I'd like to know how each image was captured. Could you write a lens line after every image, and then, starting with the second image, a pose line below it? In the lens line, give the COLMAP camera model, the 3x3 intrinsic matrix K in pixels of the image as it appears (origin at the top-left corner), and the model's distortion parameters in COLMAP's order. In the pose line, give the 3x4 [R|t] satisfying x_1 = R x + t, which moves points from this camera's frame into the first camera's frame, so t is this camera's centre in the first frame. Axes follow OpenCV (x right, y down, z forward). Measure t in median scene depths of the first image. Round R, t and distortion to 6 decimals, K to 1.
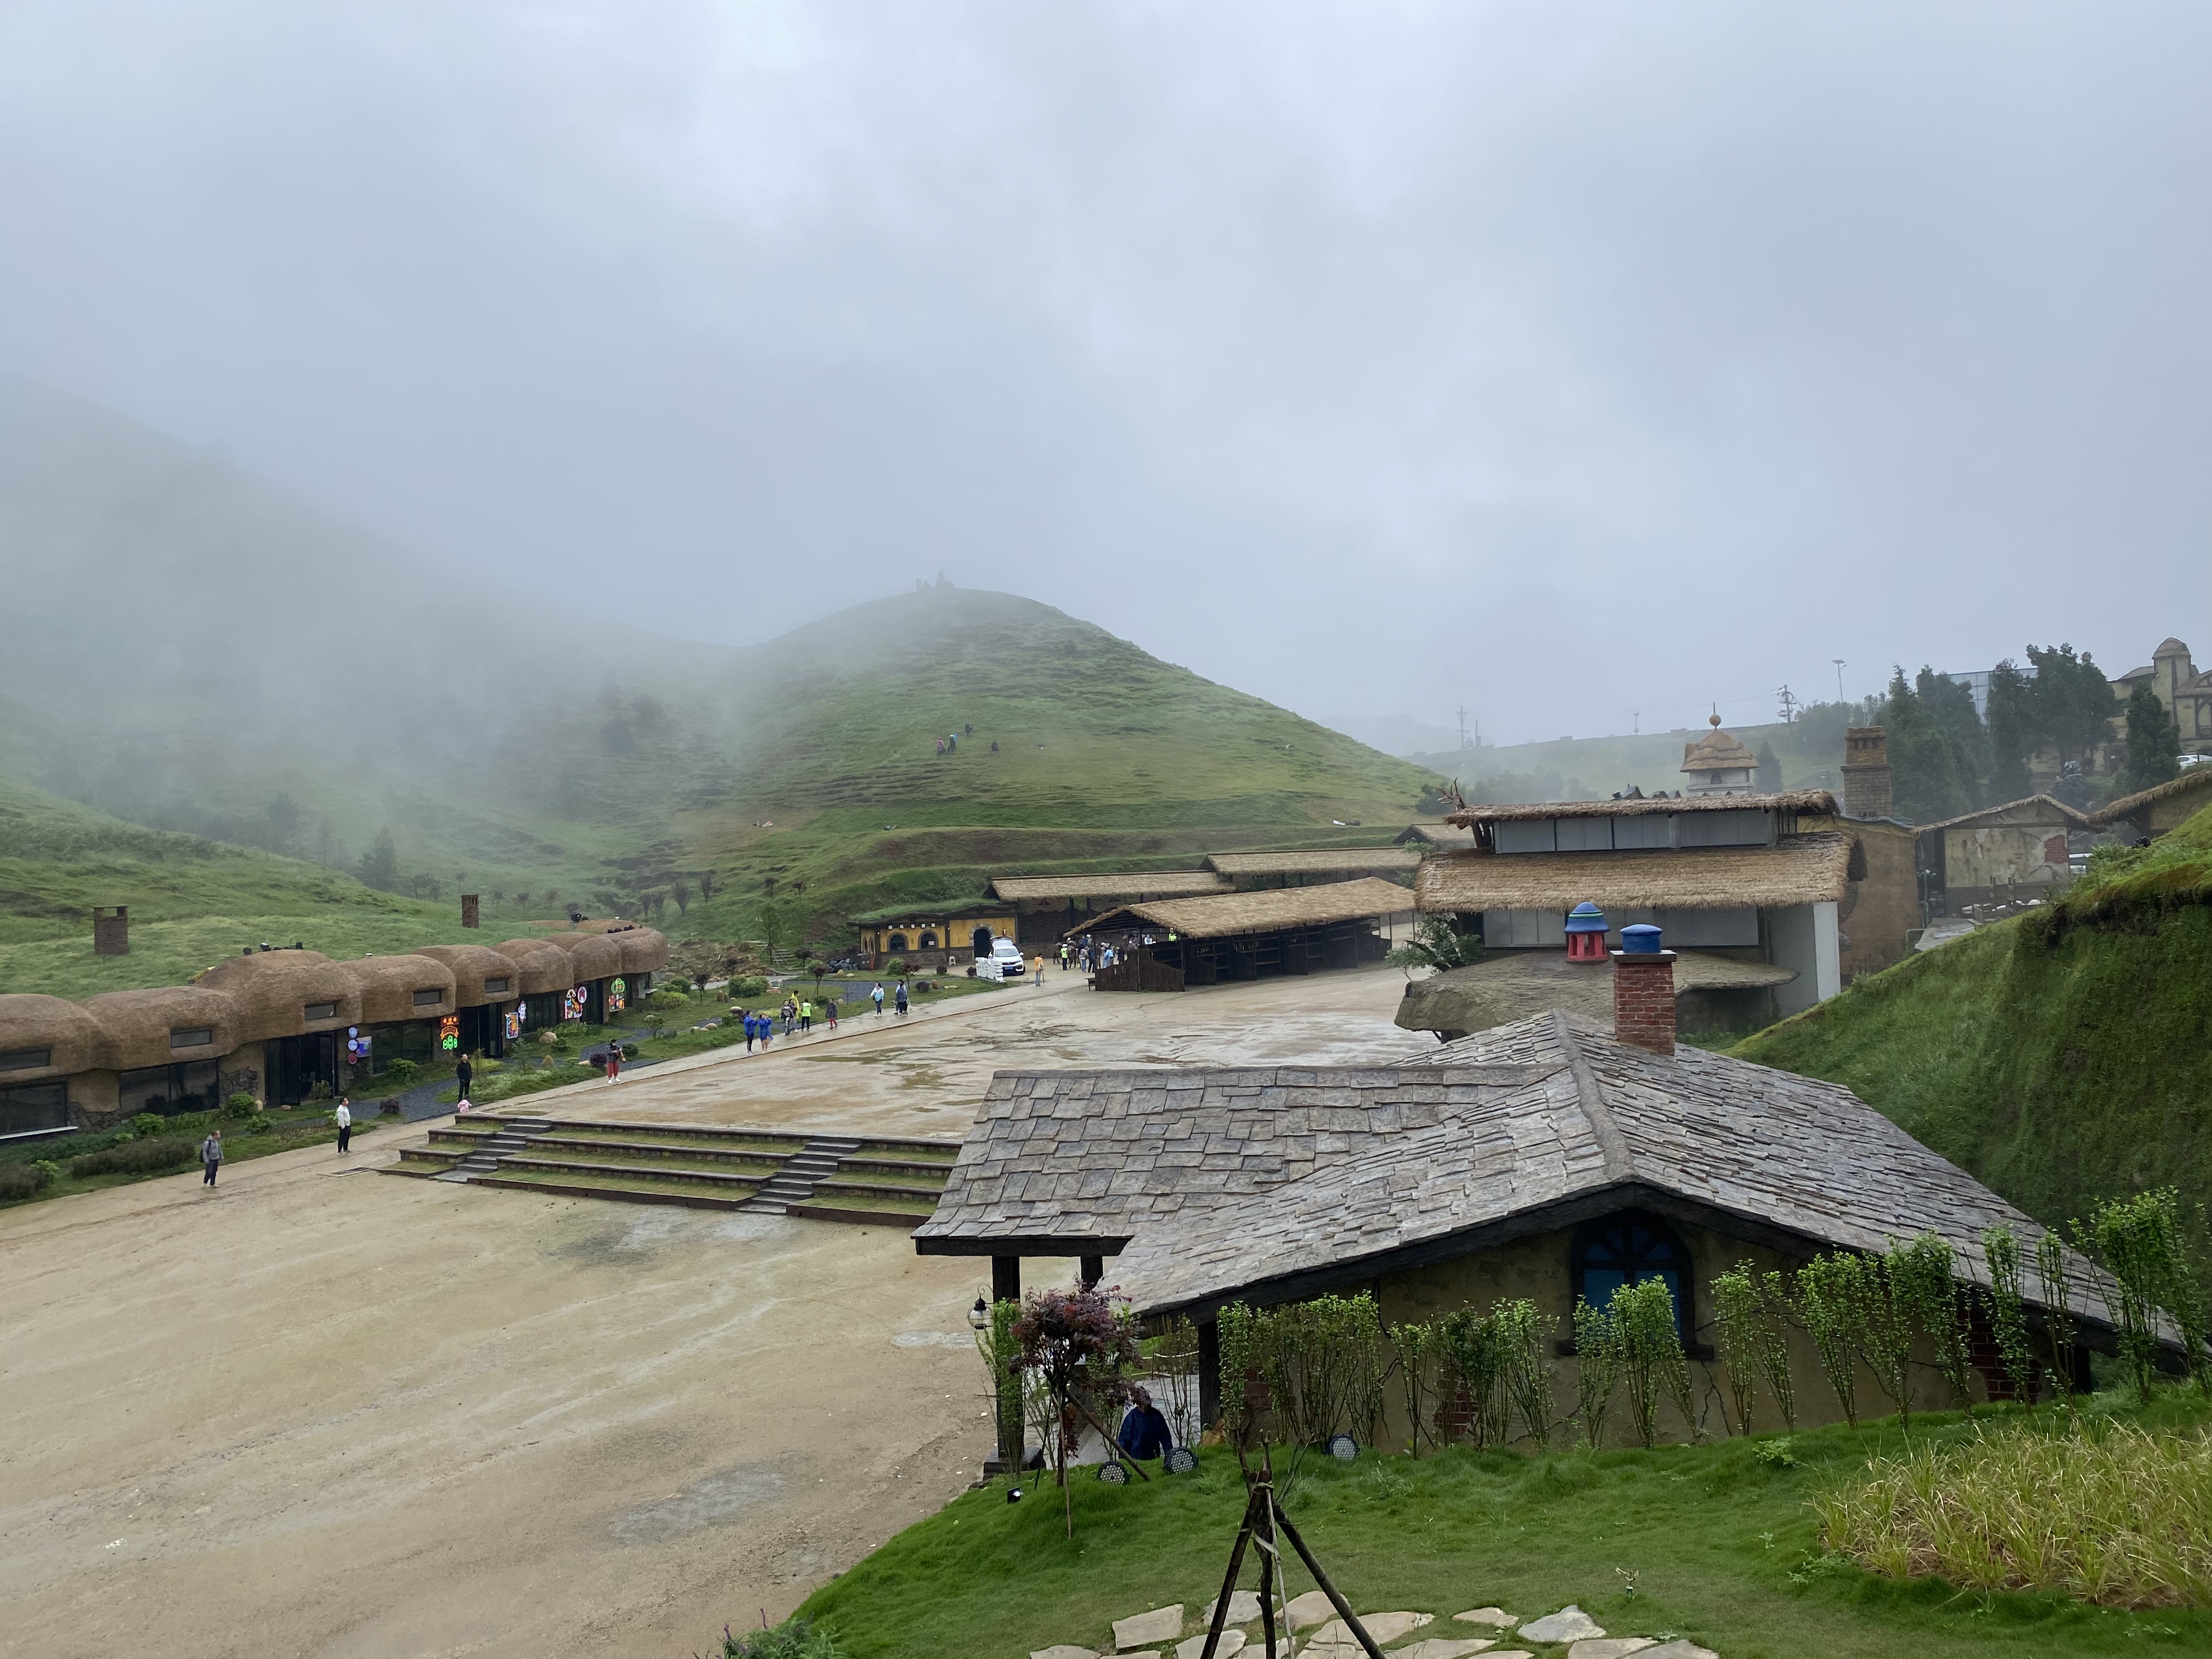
lens RADIAL K [[1666.4, 0, 1106.0], [0, 1666.4, 829.5], [0, 0, 1]] dist [0.079603, -0.000737]
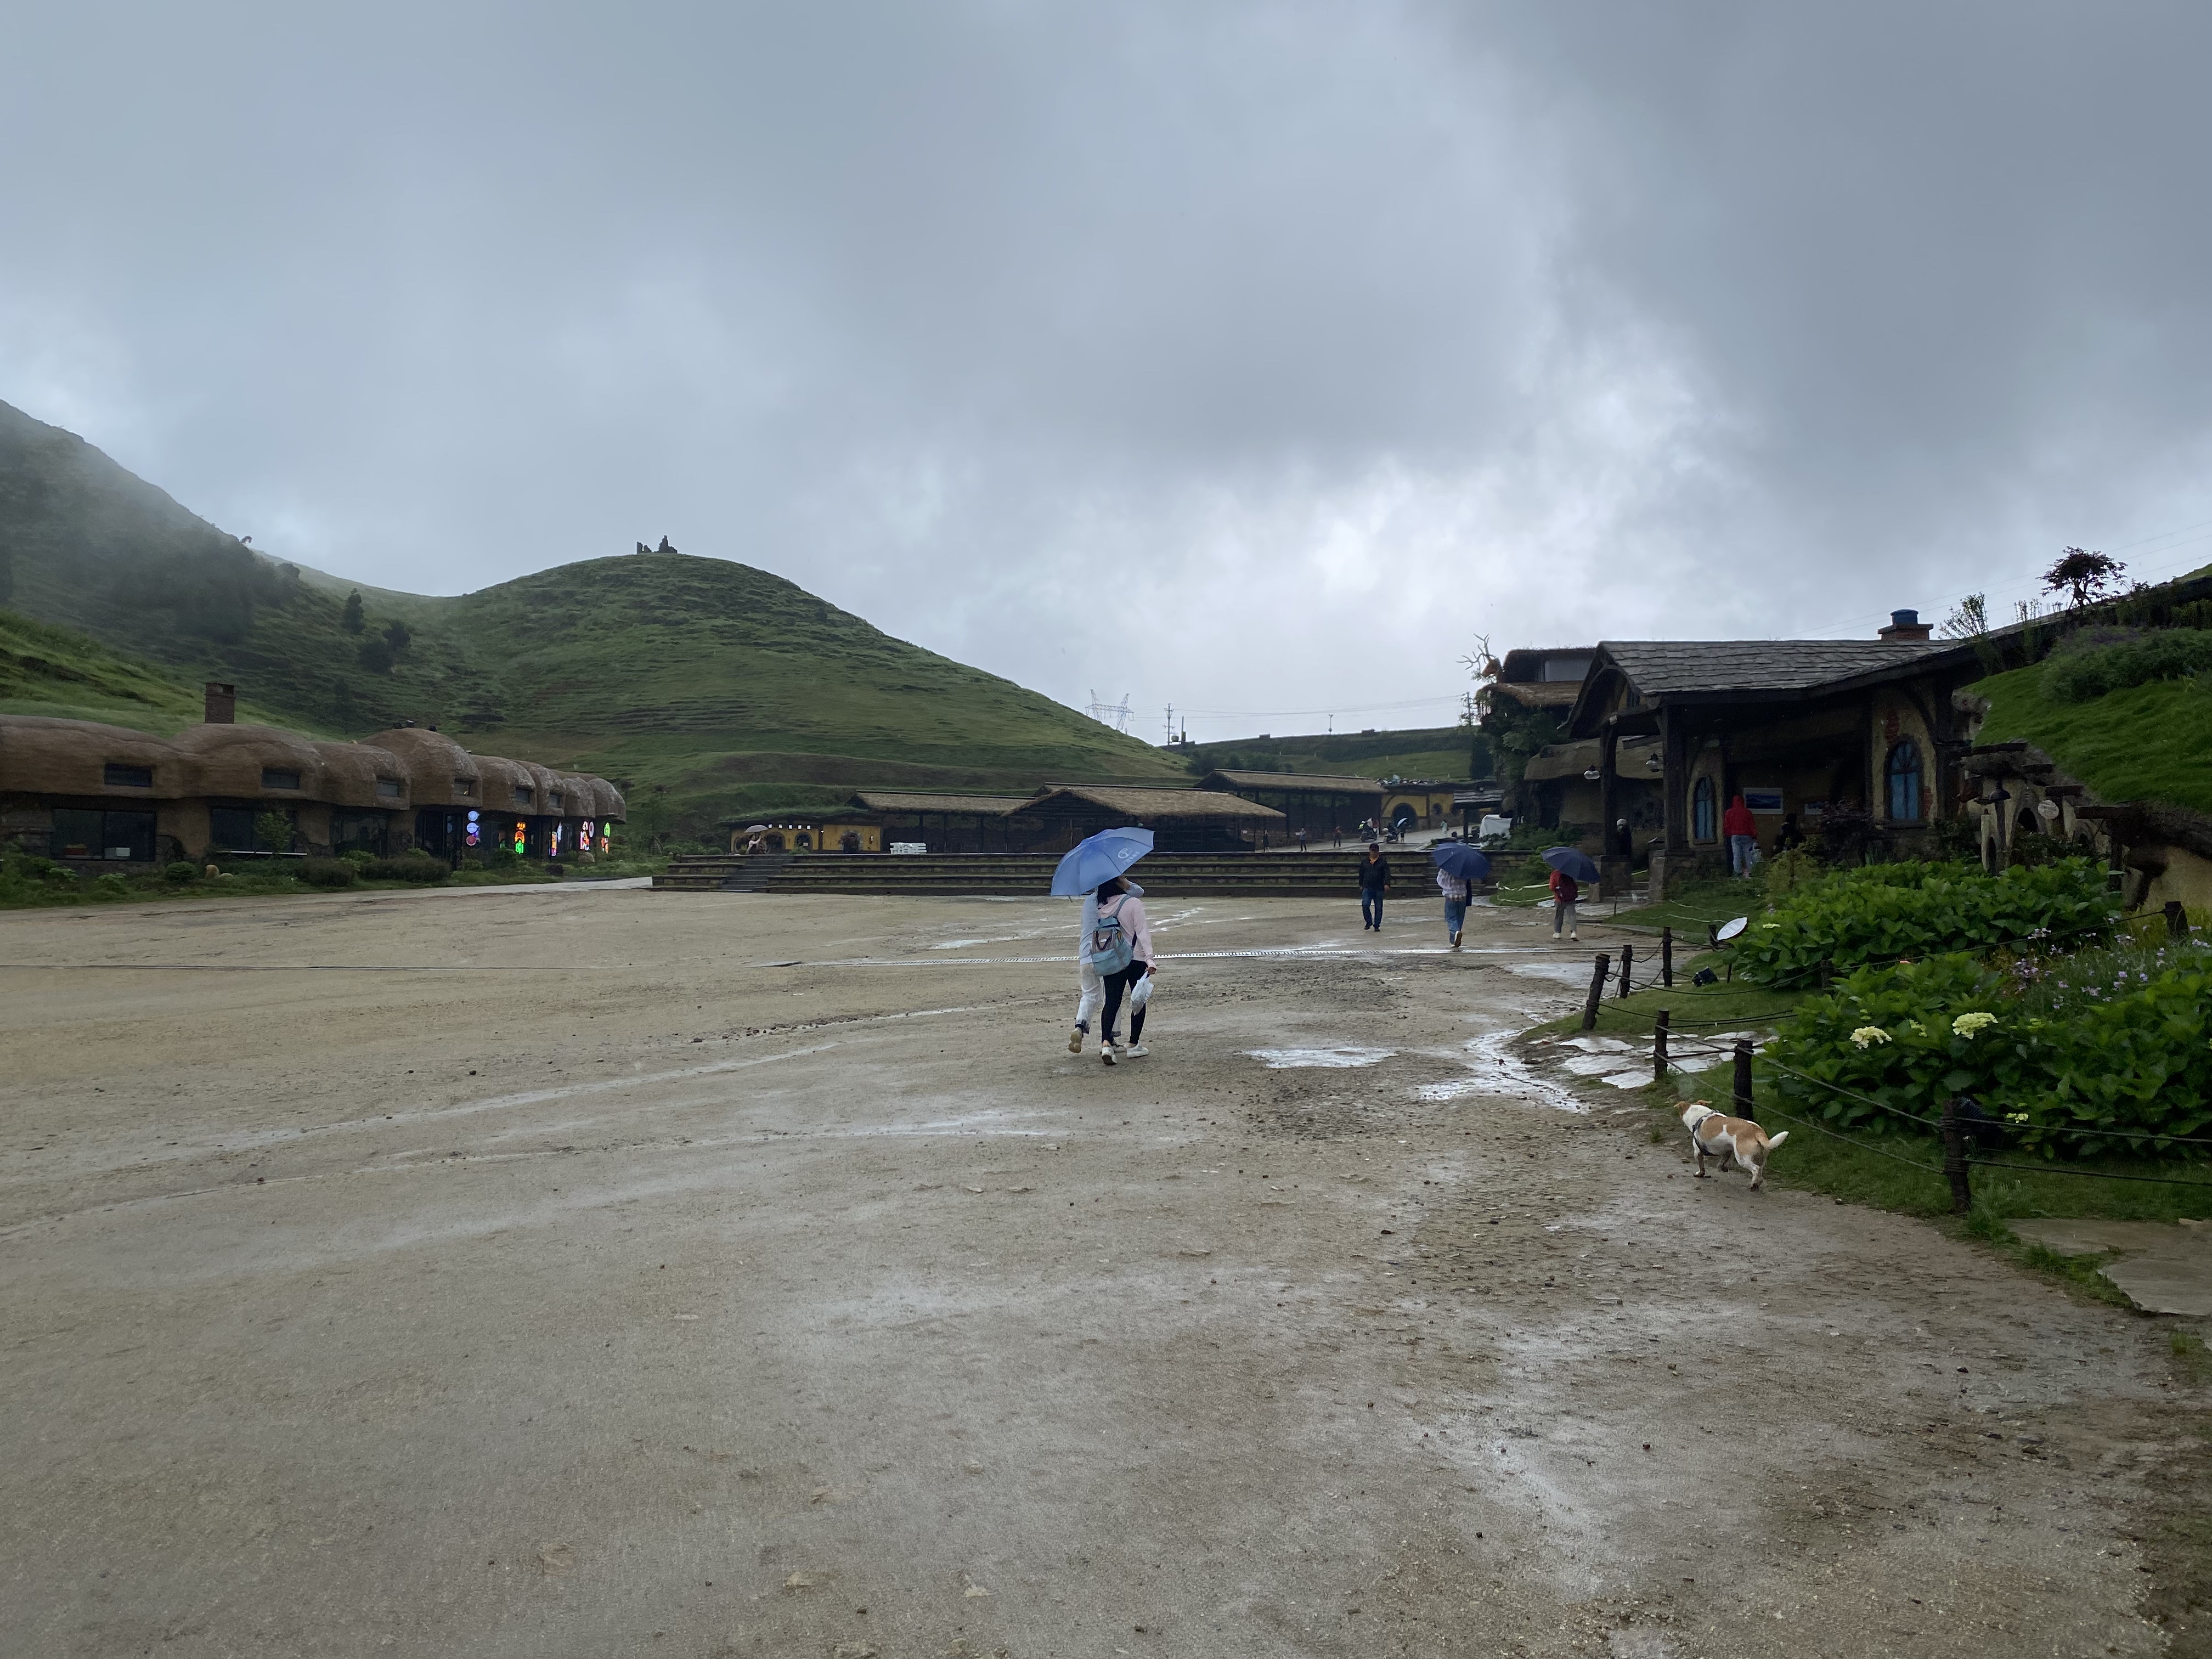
lens RADIAL K [[1666.4, 0, 1106.0], [0, 1666.4, 829.5], [0, 0, 1]] dist [0.079603, -0.000737]
pose [[0.962649, 0.052282, 0.265656, -0.182882], [-0.044275, 0.998369, -0.036043, 0.079594], [-0.267107, 0.022935, 0.963394, -0.064900]]
